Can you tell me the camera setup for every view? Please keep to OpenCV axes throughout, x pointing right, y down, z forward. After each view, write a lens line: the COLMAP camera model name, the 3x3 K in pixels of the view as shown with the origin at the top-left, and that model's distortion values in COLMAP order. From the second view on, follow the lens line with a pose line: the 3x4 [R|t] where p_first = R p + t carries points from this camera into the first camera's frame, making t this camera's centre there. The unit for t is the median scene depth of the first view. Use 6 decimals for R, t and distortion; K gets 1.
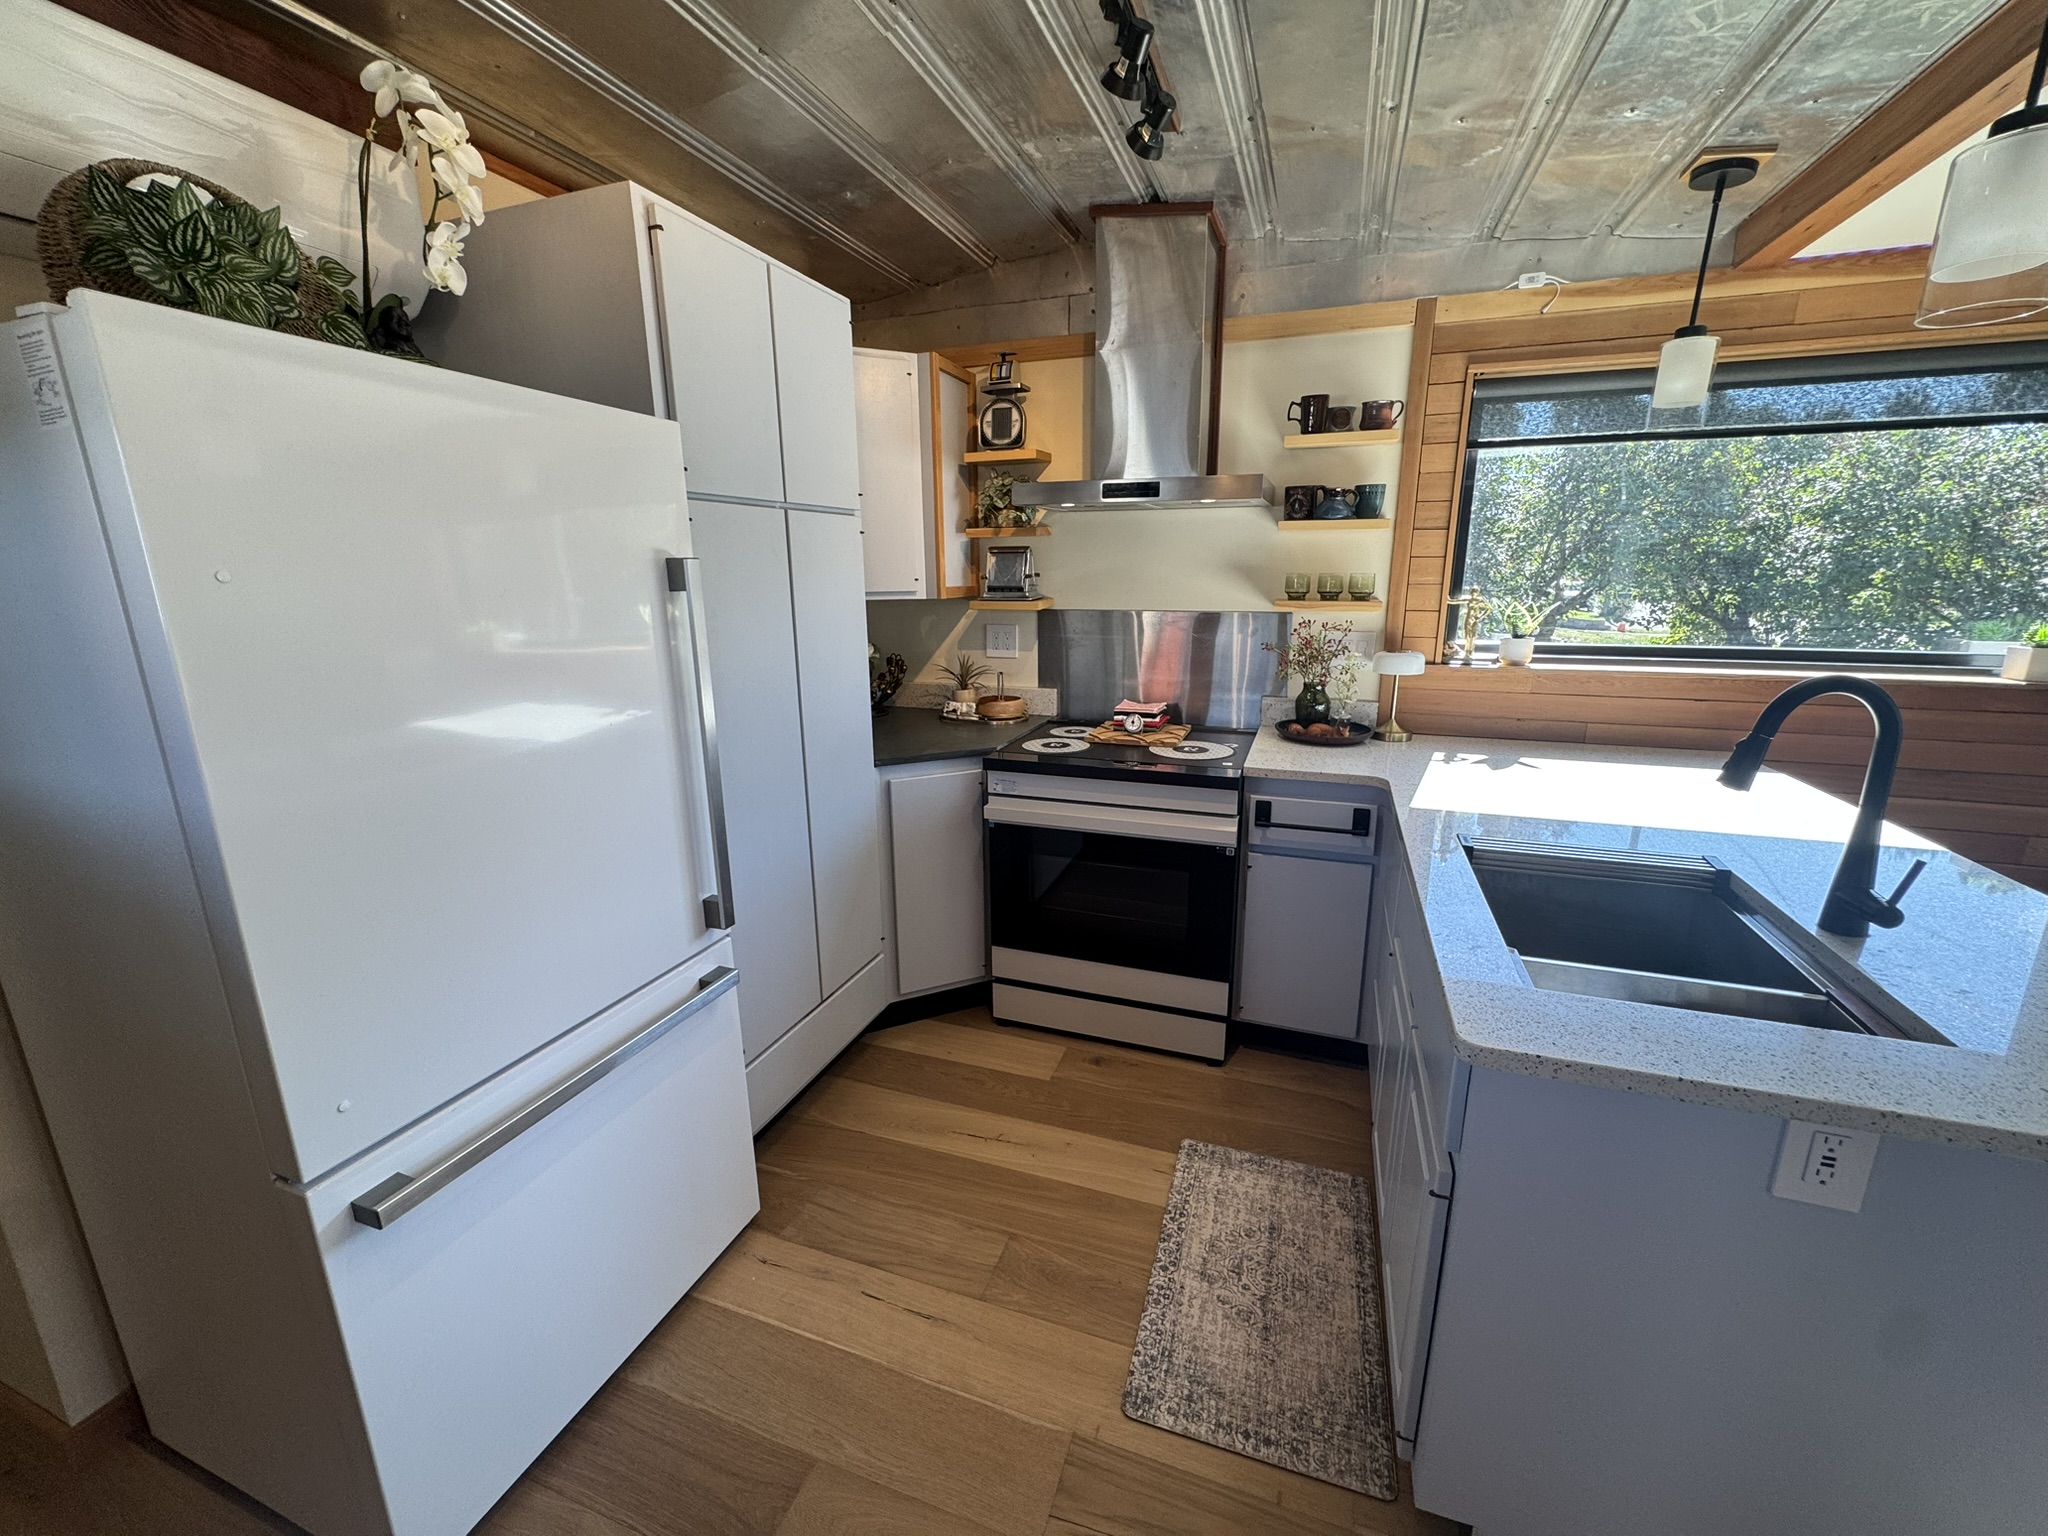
lens RADIAL K [[819.3, 0, 1029.8], [0, 819.3, 766.1], [0, 0, 1]] dist [-0.003048, 0.000333]
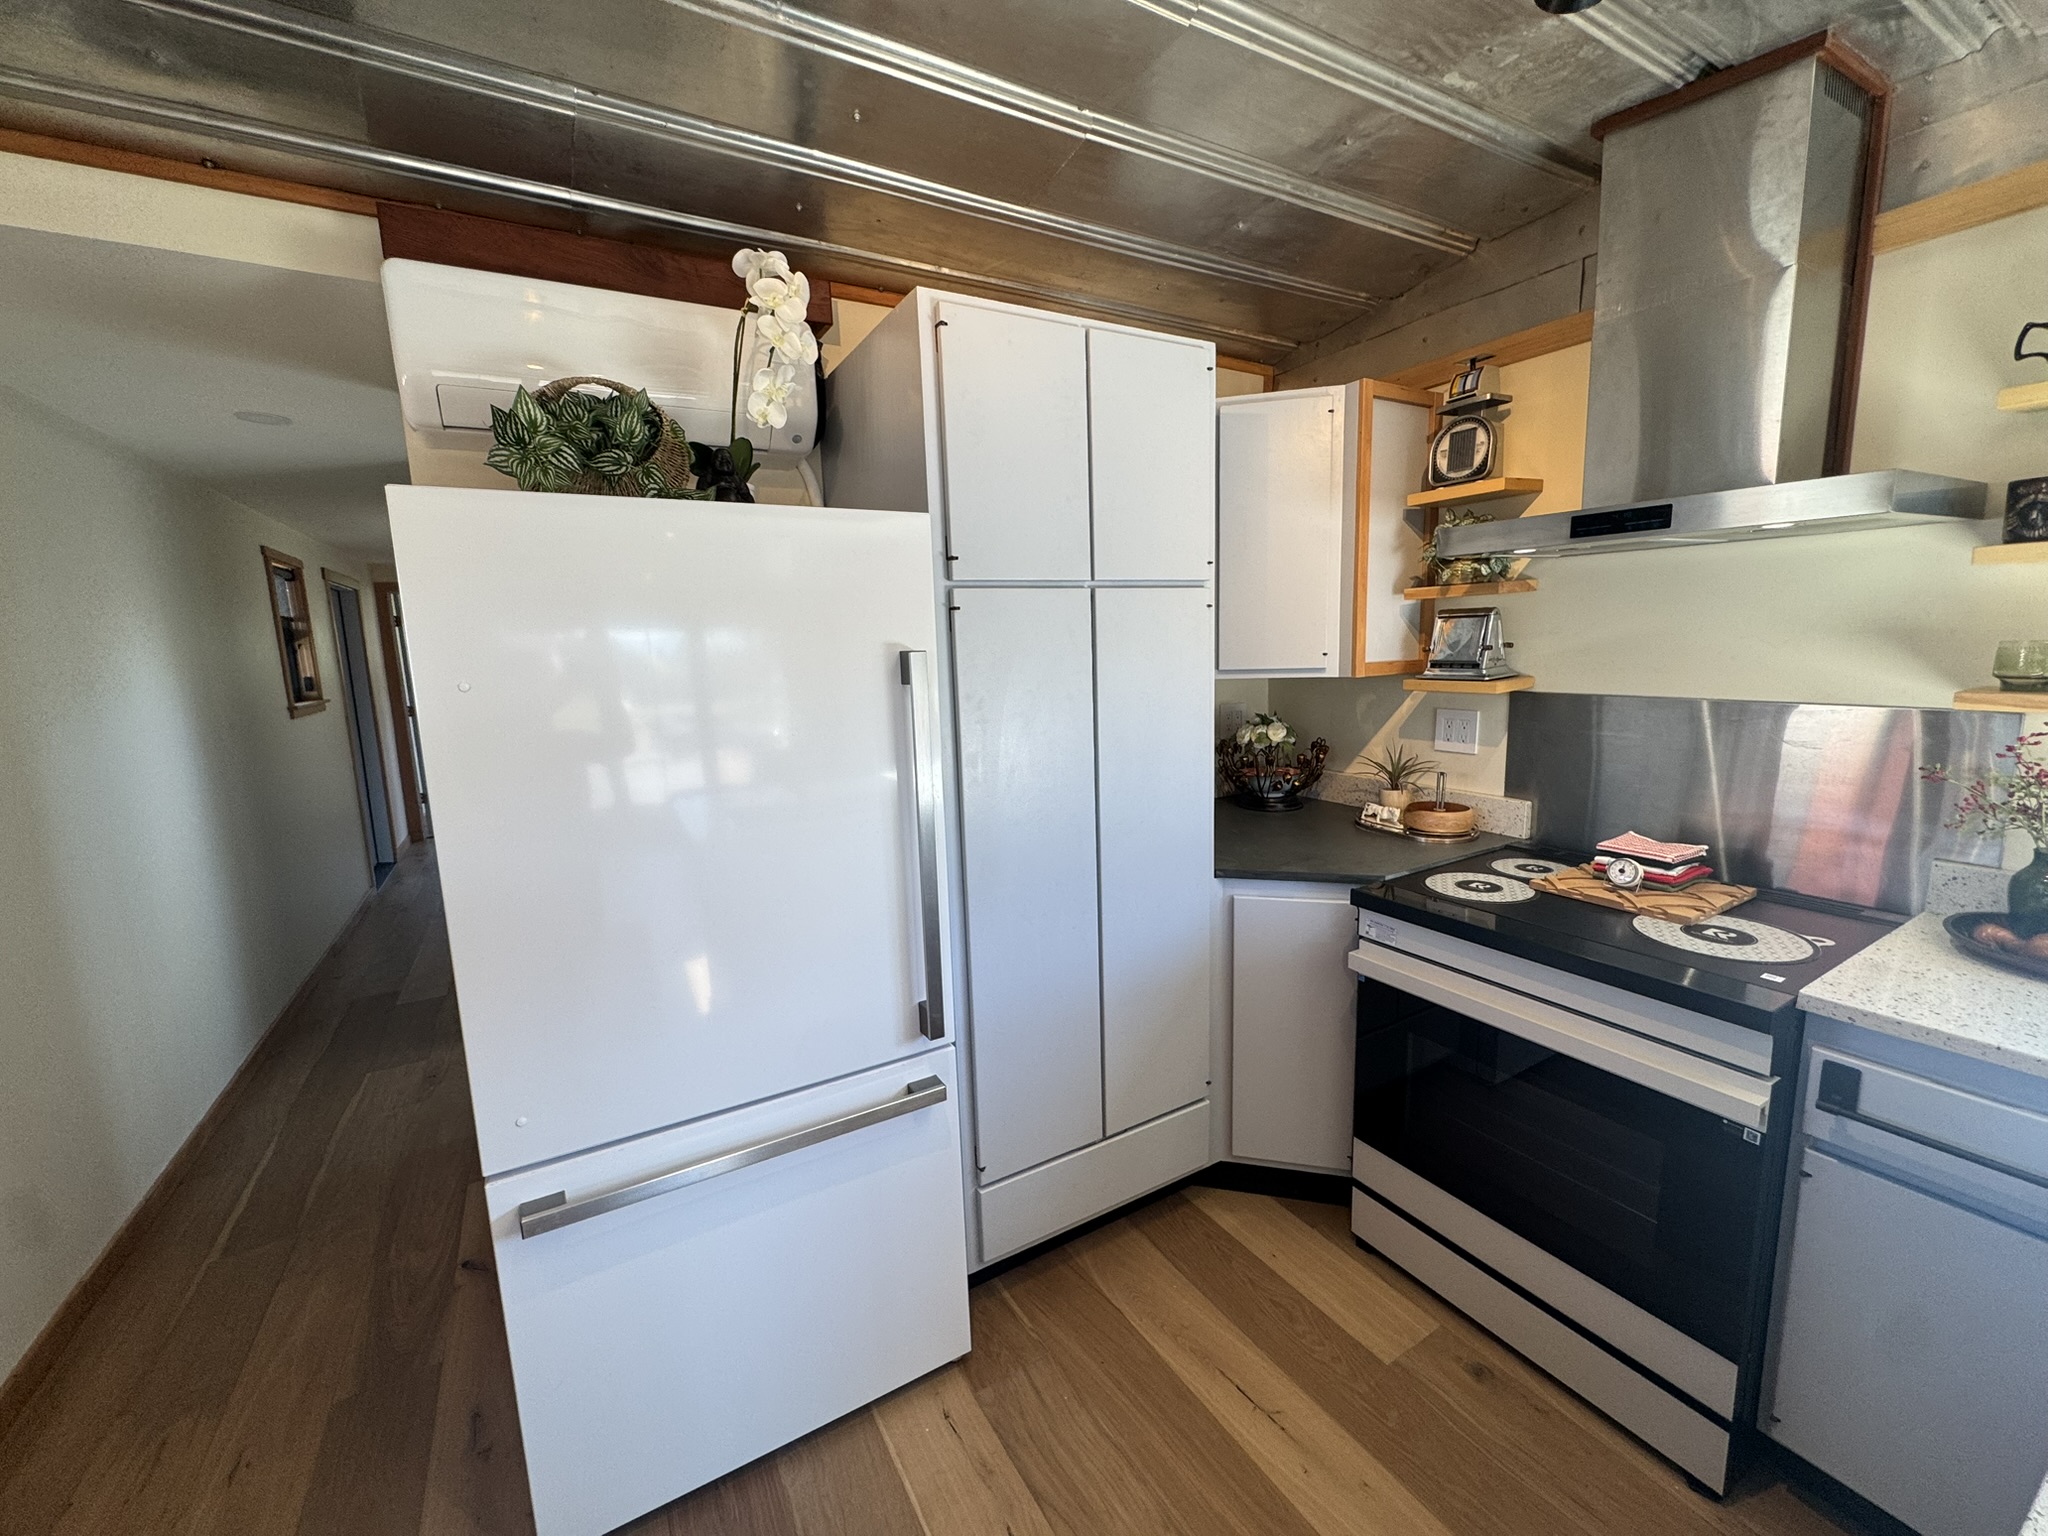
lens RADIAL K [[819.3, 0, 1022.8], [0, 819.3, 765.8], [0, 0, 1]] dist [-0.003048, 0.000333]
pose [[0.764946, 0.081255, -0.638948, 0.185329], [-0.123357, 0.992129, -0.021514, -0.069177], [0.632171, 0.095276, 0.768949, 0.210244]]
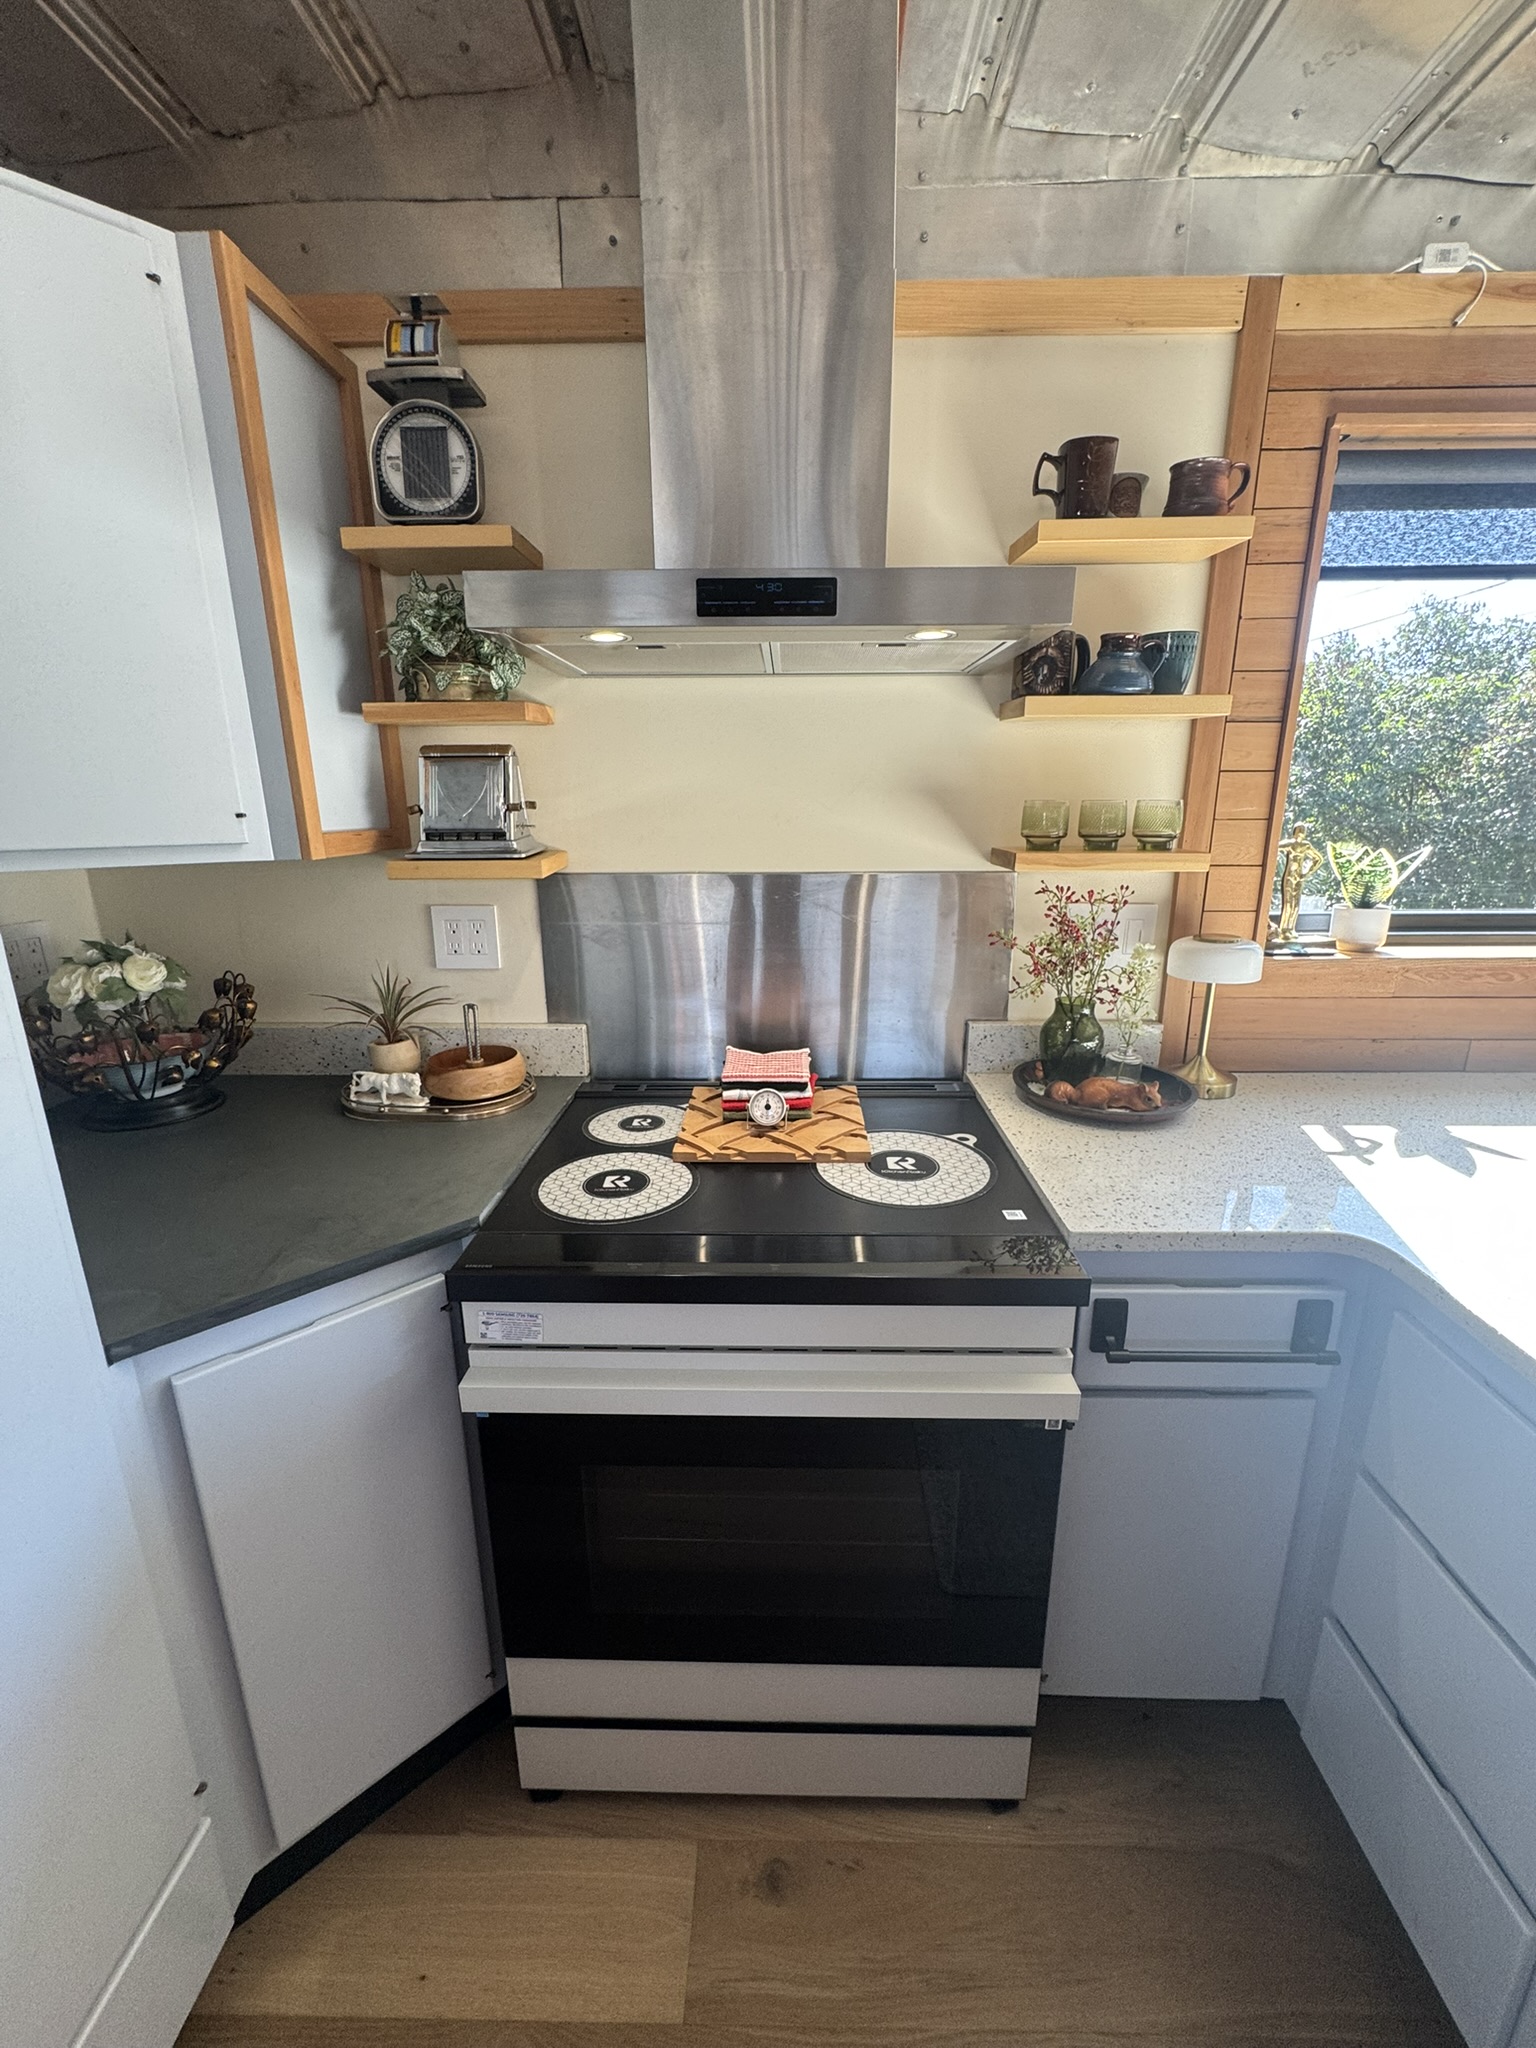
lens RADIAL K [[819.3, 0, 770.8], [0, 819.3, 1023.9], [0, 0, 1]] dist [-0.003048, 0.000333]
pose [[0.948329, -0.081822, 0.306557, -0.019382], [0.074878, 0.996600, 0.034364, -0.129689], [-0.308327, -0.009634, 0.951232, 0.581699]]
